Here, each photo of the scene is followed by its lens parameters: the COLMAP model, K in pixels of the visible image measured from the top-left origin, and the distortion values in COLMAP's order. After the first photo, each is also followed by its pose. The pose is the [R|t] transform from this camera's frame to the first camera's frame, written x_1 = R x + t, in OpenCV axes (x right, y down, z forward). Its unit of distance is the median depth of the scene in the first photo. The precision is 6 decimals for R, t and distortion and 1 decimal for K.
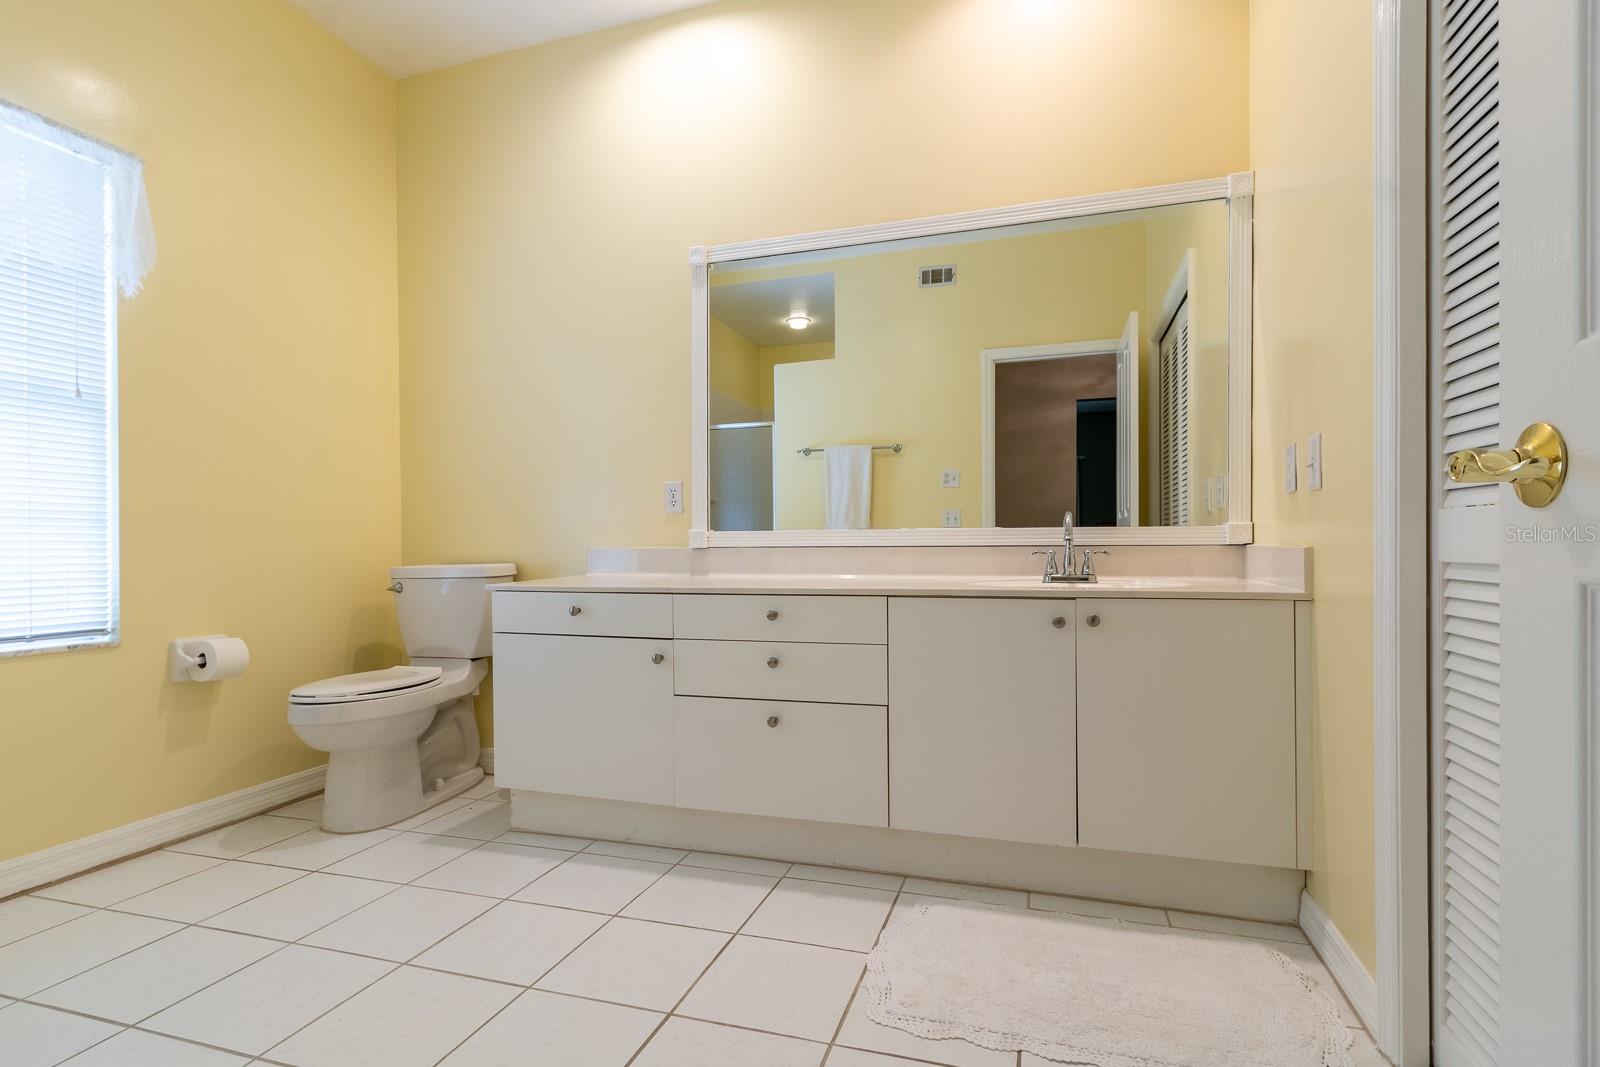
lens RADIAL K [[739.9, 0, 806.5], [0, 739.9, 539.2], [0, 0, 1]] dist [0.001610, -0.001417]
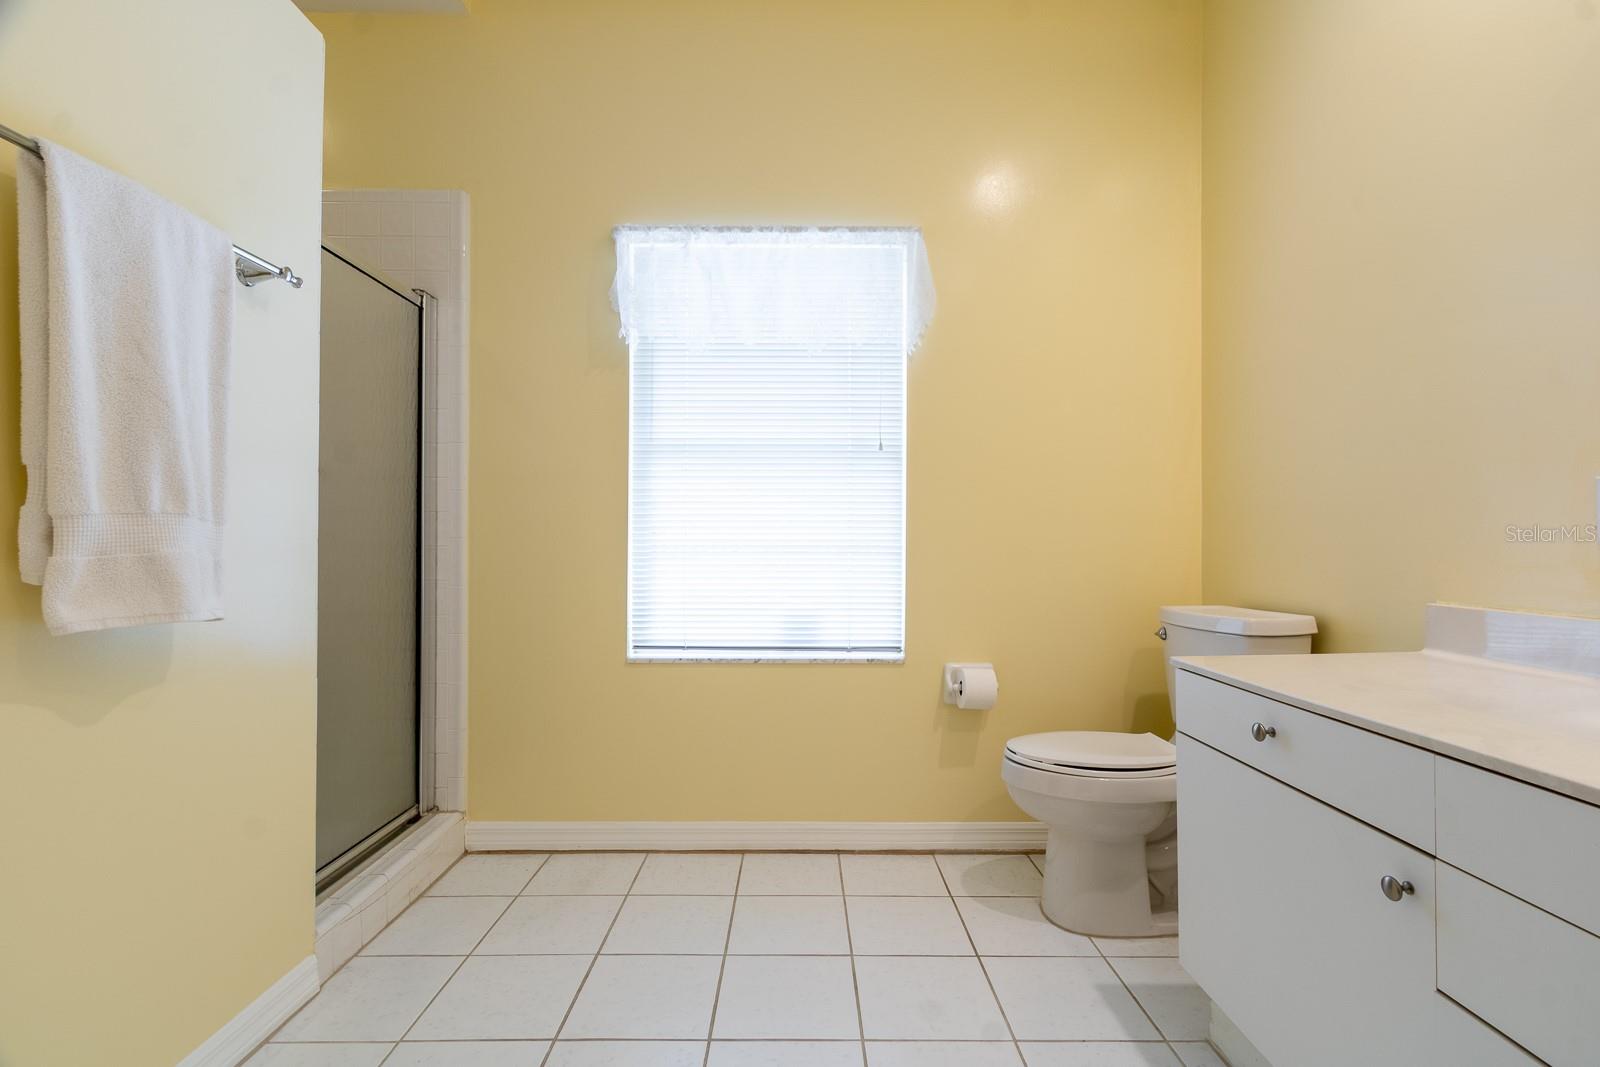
lens RADIAL K [[739.9, 0, 806.5], [0, 739.9, 541.0], [0, 0, 1]] dist [0.001610, -0.001417]
pose [[0.324204, 0.002135, -0.945985, 0.099026], [0.001910, 0.999994, 0.002912, -0.047354], [0.945985, -0.002751, 0.324198, 0.479414]]
